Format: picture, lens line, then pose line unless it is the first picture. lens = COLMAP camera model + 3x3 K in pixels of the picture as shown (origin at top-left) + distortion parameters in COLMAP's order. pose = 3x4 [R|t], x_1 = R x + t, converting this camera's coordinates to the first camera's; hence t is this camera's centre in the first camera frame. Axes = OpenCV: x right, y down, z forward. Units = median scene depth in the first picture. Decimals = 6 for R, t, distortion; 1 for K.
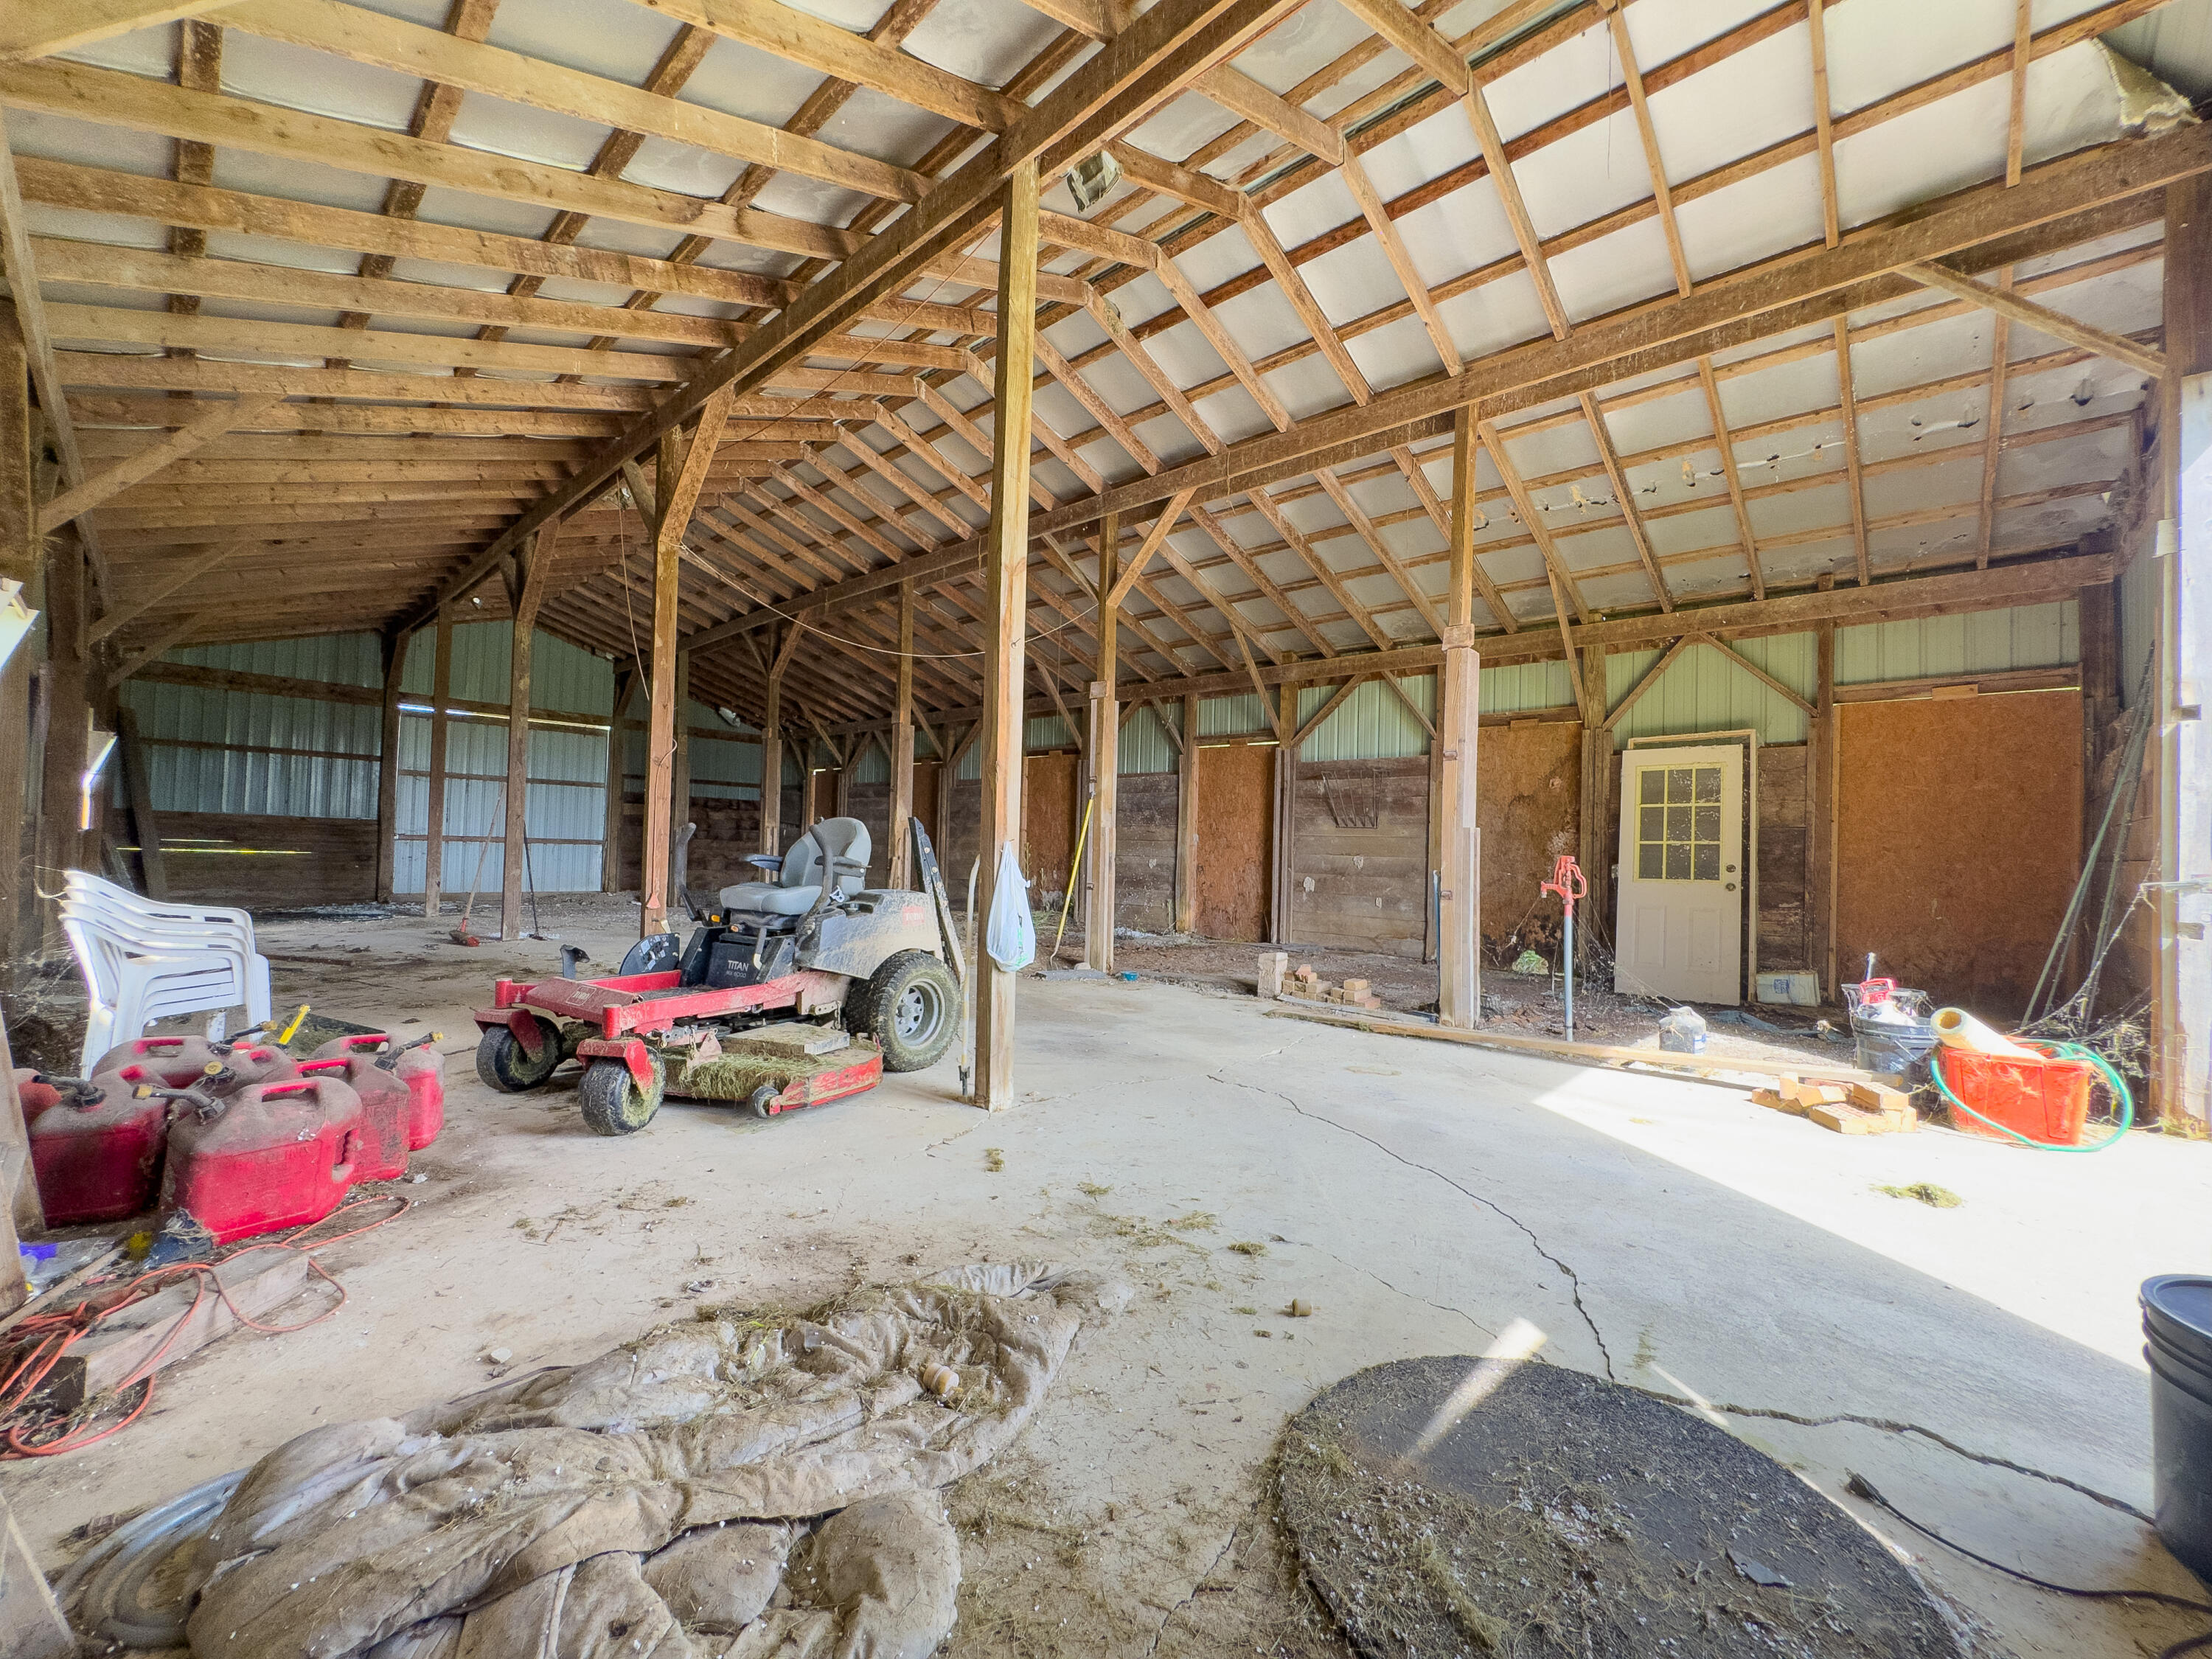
lens RADIAL K [[884.6, 0, 1110.0], [0, 884.6, 841.9], [0, 0, 1]] dist [-0.005490, 0.000705]
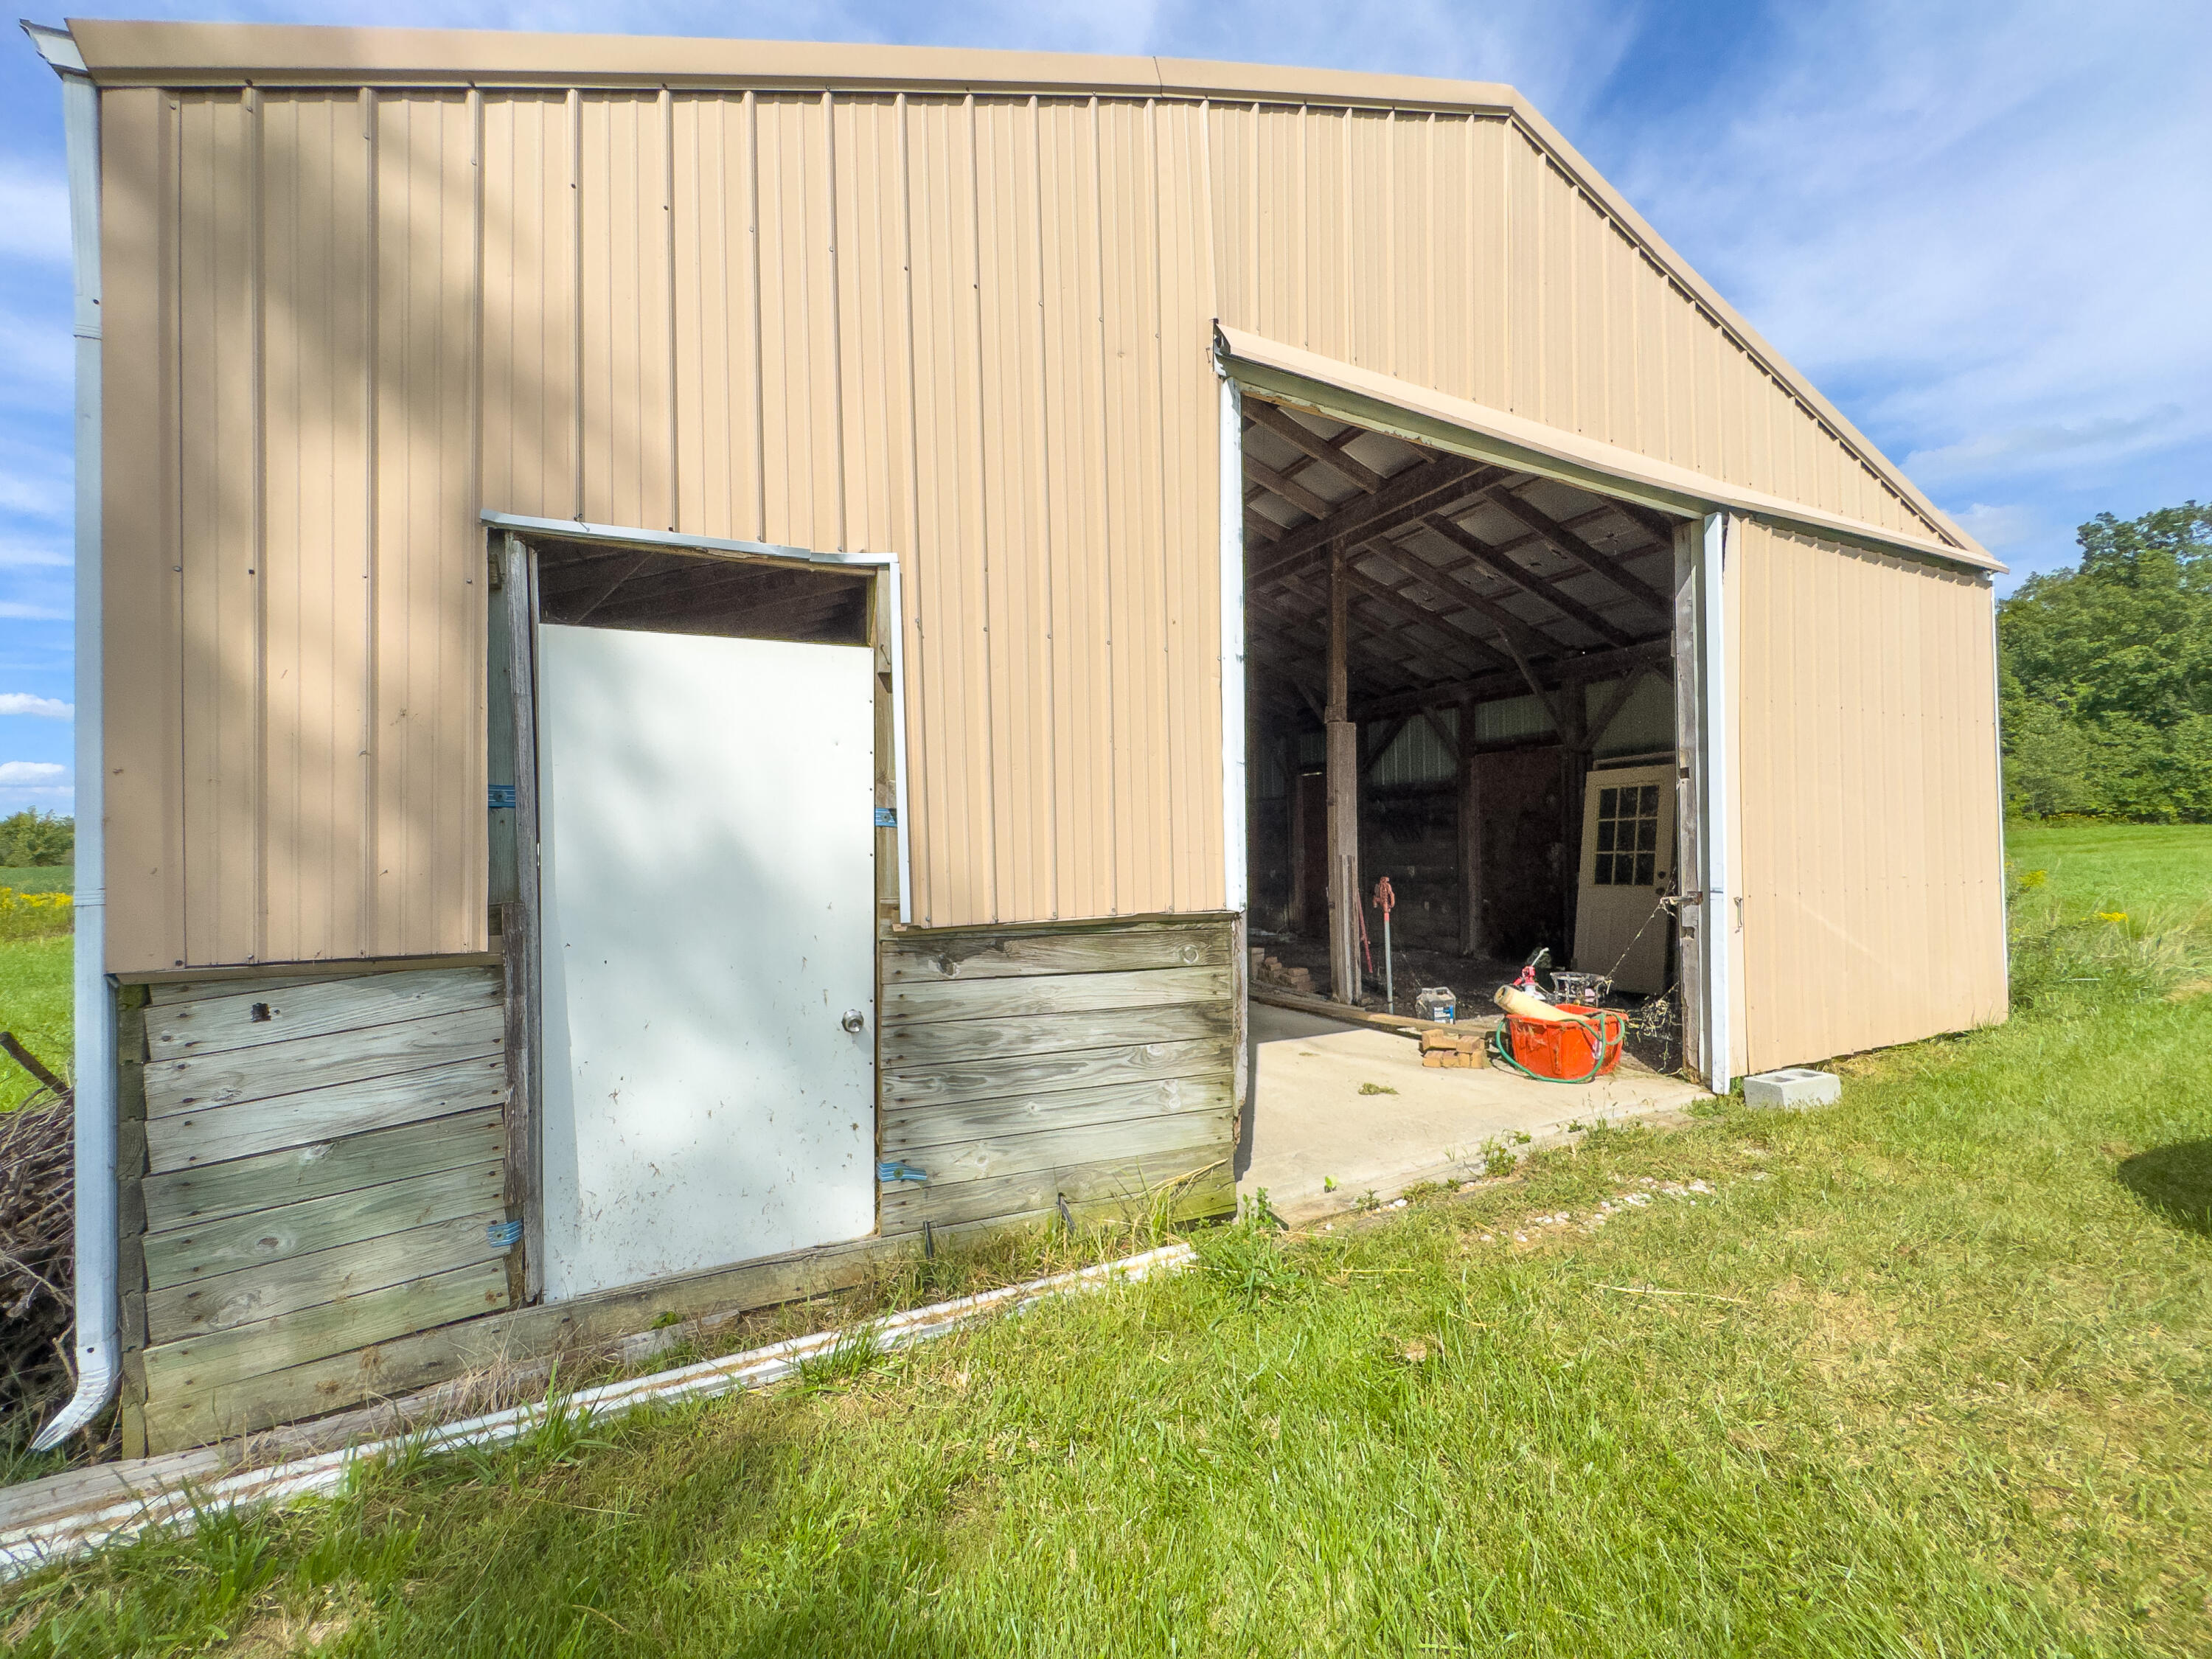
lens RADIAL K [[884.6, 0, 1102.7], [0, 884.6, 836.5], [0, 0, 1]] dist [-0.005490, 0.000705]
pose [[0.925874, -0.043931, -0.375270, 0.427805], [0.042469, 0.999024, -0.012169, -0.032462], [0.375438, -0.004671, 0.926836, -0.288275]]
